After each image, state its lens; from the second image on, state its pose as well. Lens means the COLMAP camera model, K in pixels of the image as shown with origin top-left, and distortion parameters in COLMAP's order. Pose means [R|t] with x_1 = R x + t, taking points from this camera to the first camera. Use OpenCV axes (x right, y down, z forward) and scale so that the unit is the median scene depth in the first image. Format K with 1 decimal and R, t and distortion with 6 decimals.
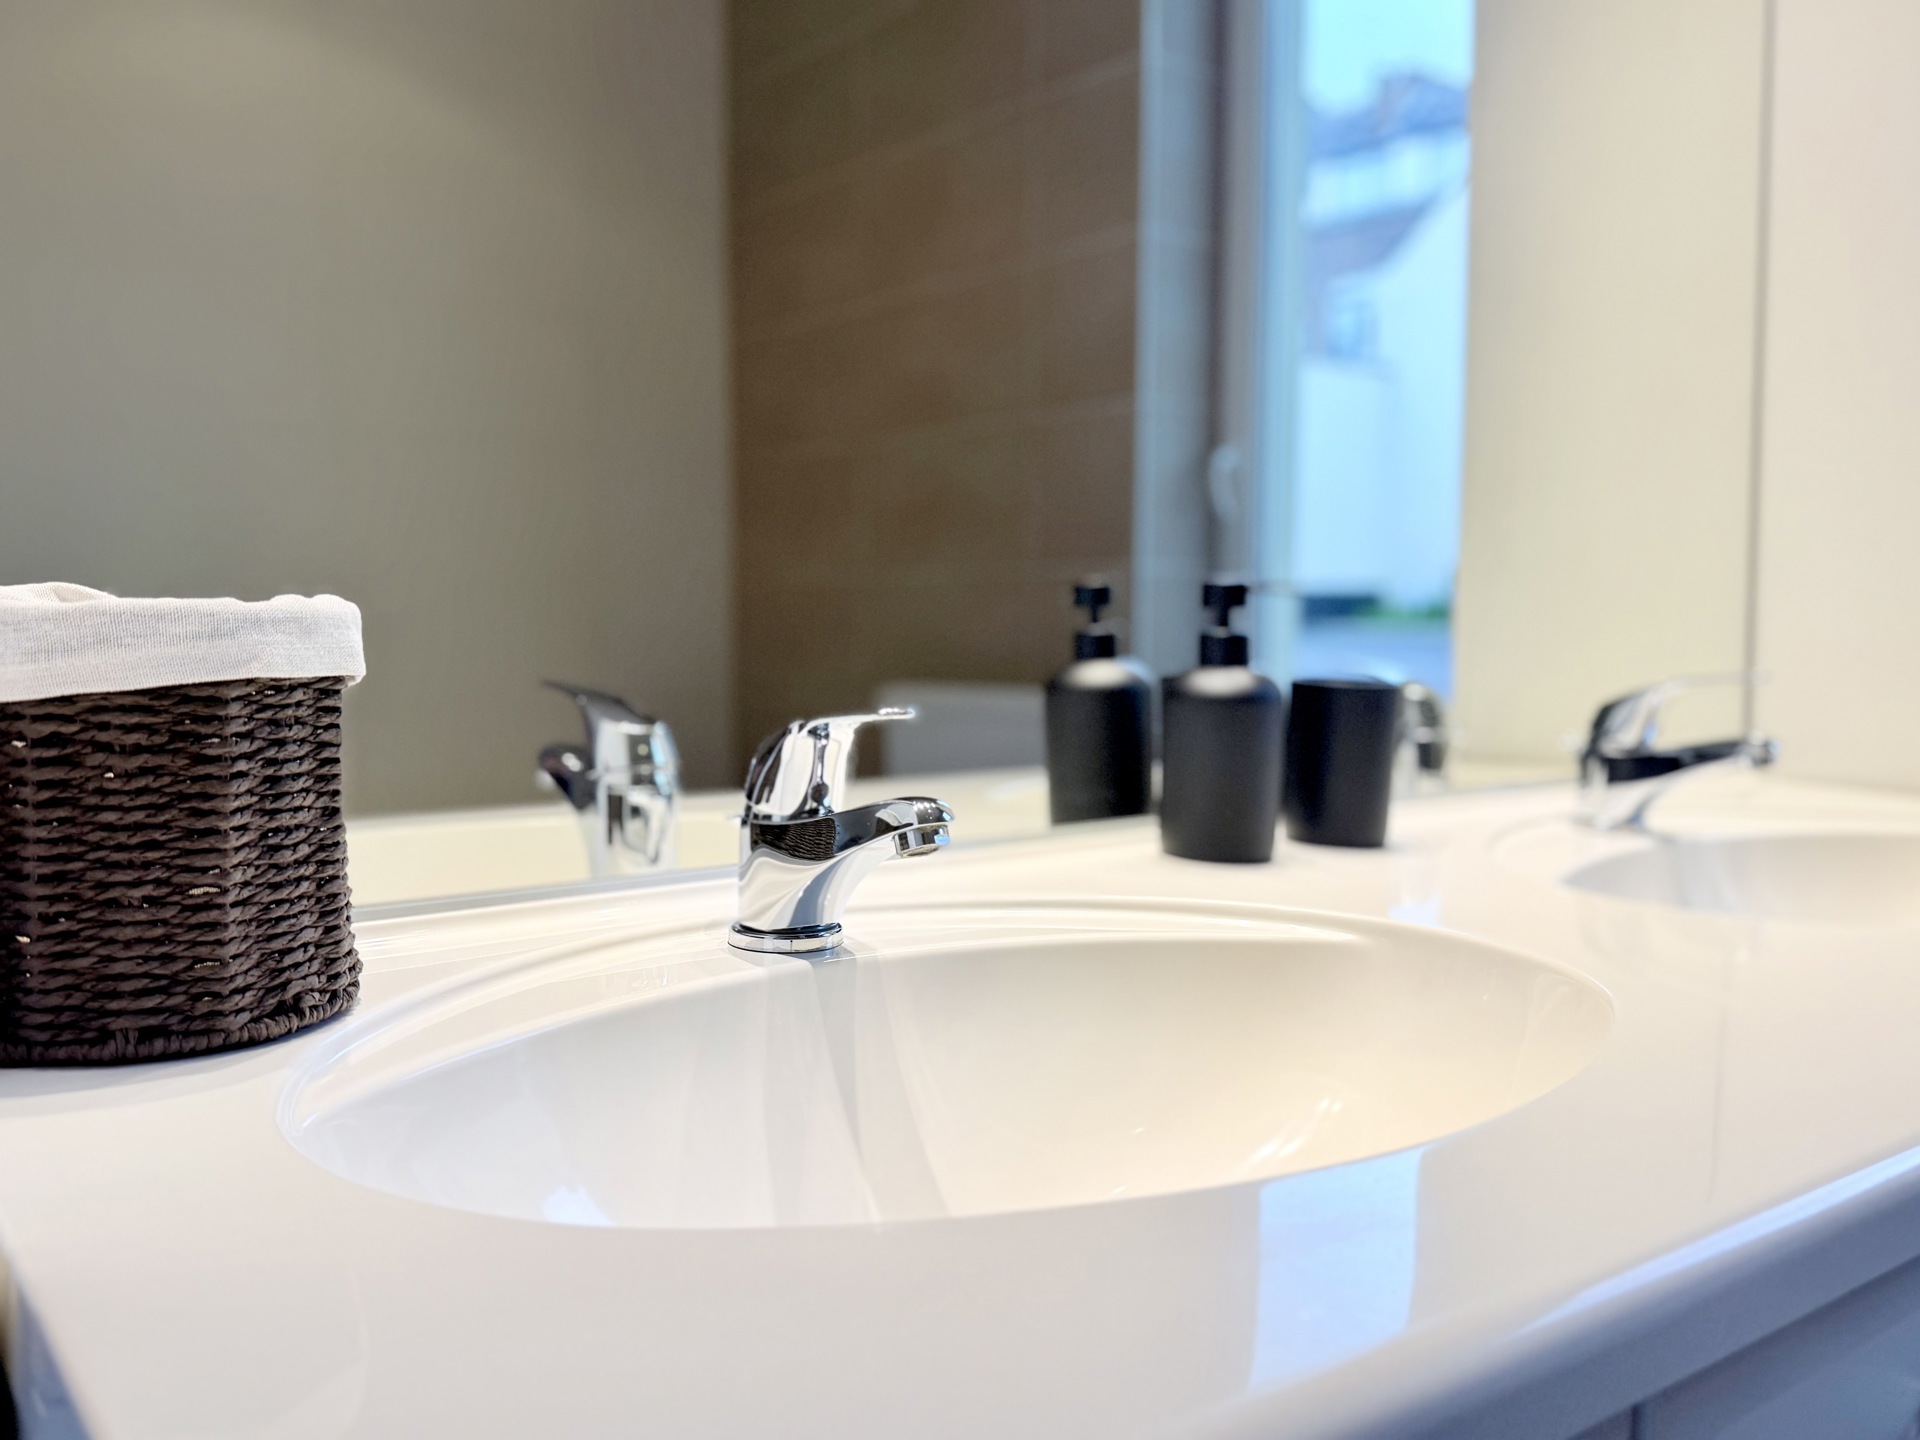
lens RADIAL K [[1631.6, 0, 959.0], [0, 1631.6, 719.9], [0, 0, 1]] dist [-0.000152, 0.000042]
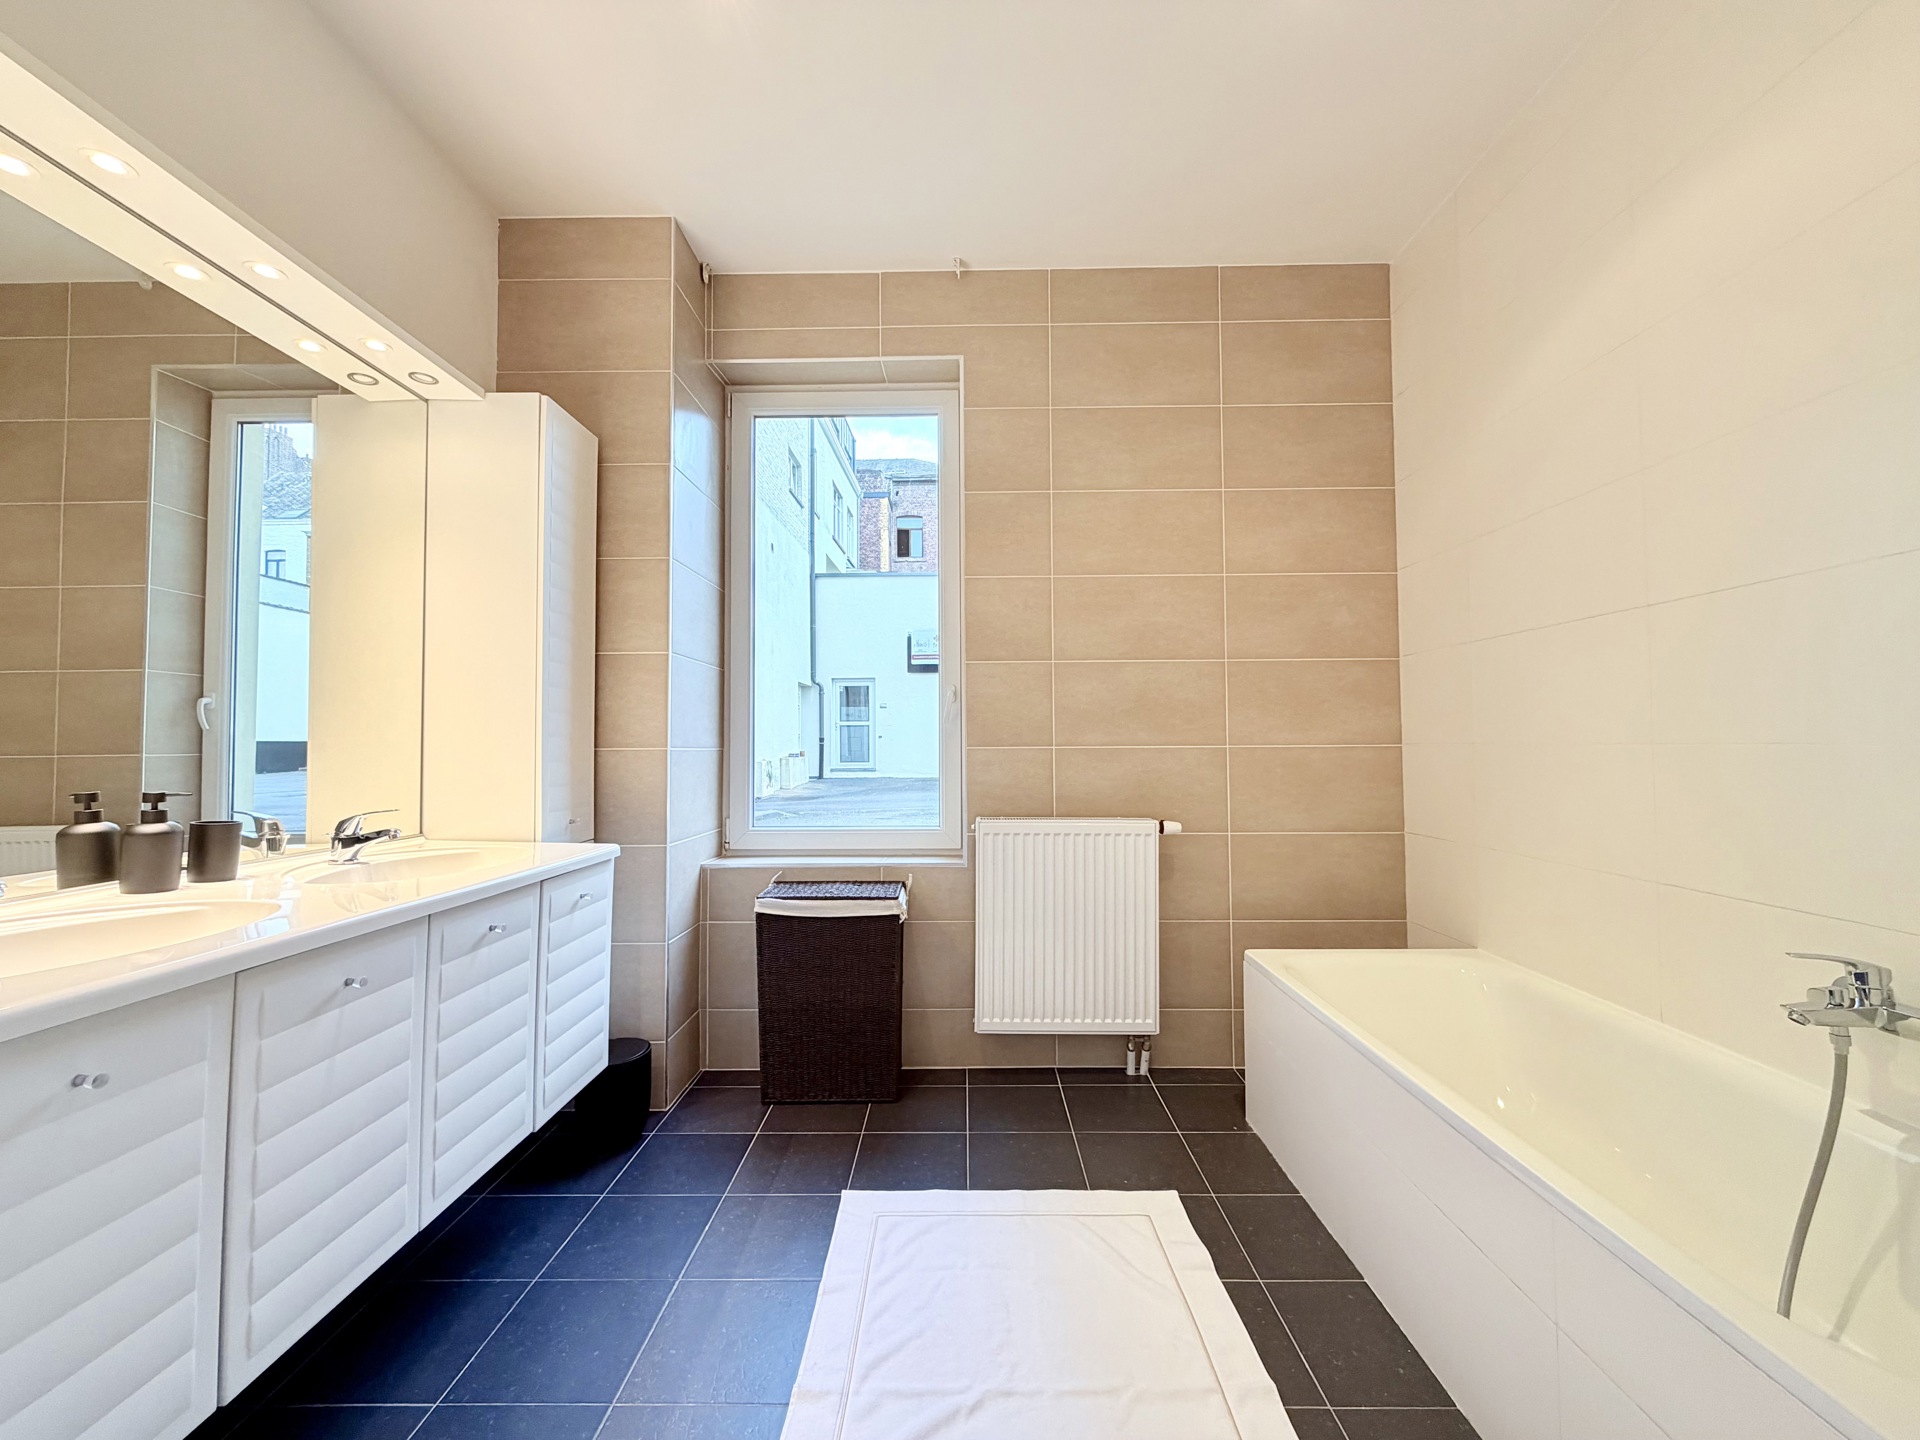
lens RADIAL K [[773.2, 0, 957.1], [0, 773.2, 725.1], [0, 0, 1]] dist [-0.013630, -0.000188]
pose [[0.627992, 0.009512, 0.778162, 0.010403], [0.052599, 0.997120, -0.054637, -0.050536], [-0.776441, 0.075243, 0.625683, -0.809323]]
